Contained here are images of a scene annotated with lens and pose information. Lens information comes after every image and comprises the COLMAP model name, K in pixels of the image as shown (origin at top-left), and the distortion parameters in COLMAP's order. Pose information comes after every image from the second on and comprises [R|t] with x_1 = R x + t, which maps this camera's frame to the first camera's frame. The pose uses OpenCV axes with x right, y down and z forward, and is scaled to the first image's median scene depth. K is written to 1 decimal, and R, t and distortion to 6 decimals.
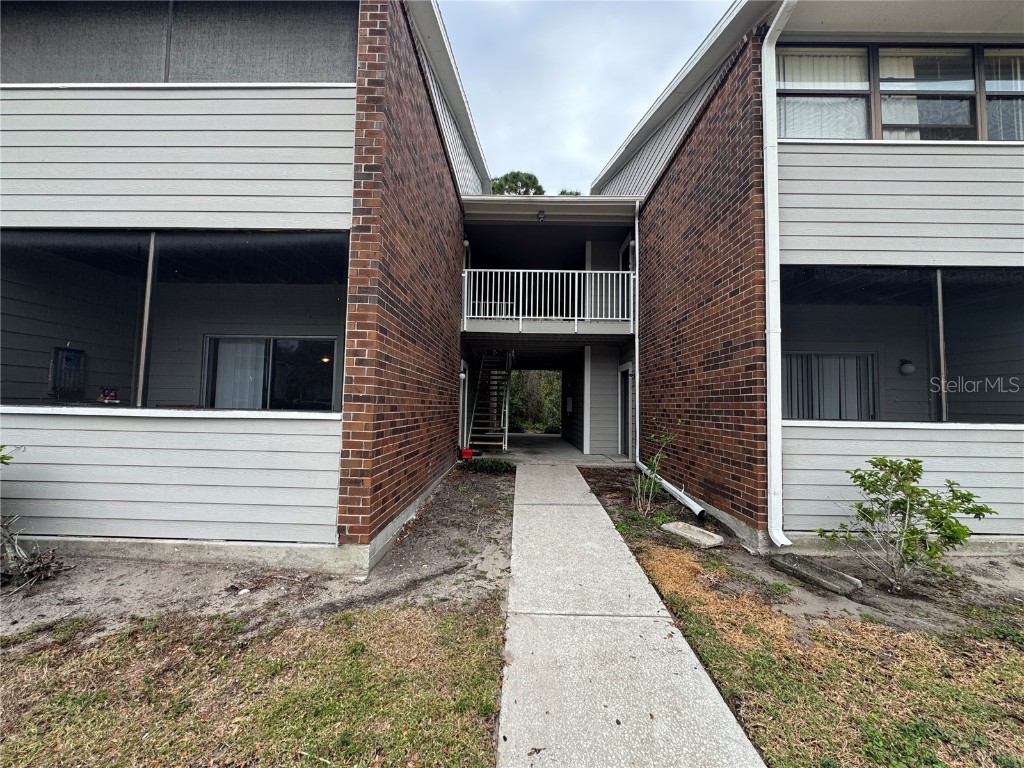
lens RADIAL K [[408.0, 0, 512.0], [0, 408.0, 384.0], [0, 0, 1]] dist [-0.000218, -0.000162]
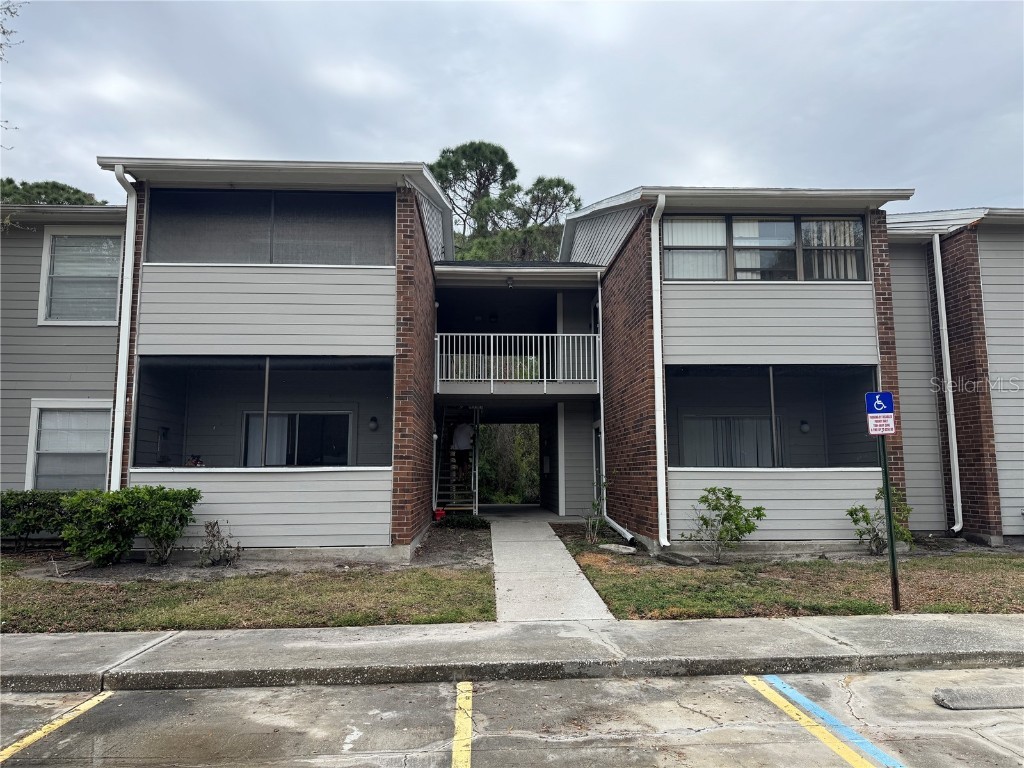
lens RADIAL K [[711.0, 0, 512.0], [0, 711.0, 384.0], [0, 0, 1]] dist [0.144744, -0.191931]
pose [[0.997825, -0.013457, 0.064532, -0.087848], [0.018271, 0.997045, -0.074612, -0.030628], [-0.063337, 0.075629, 0.995122, -1.579431]]
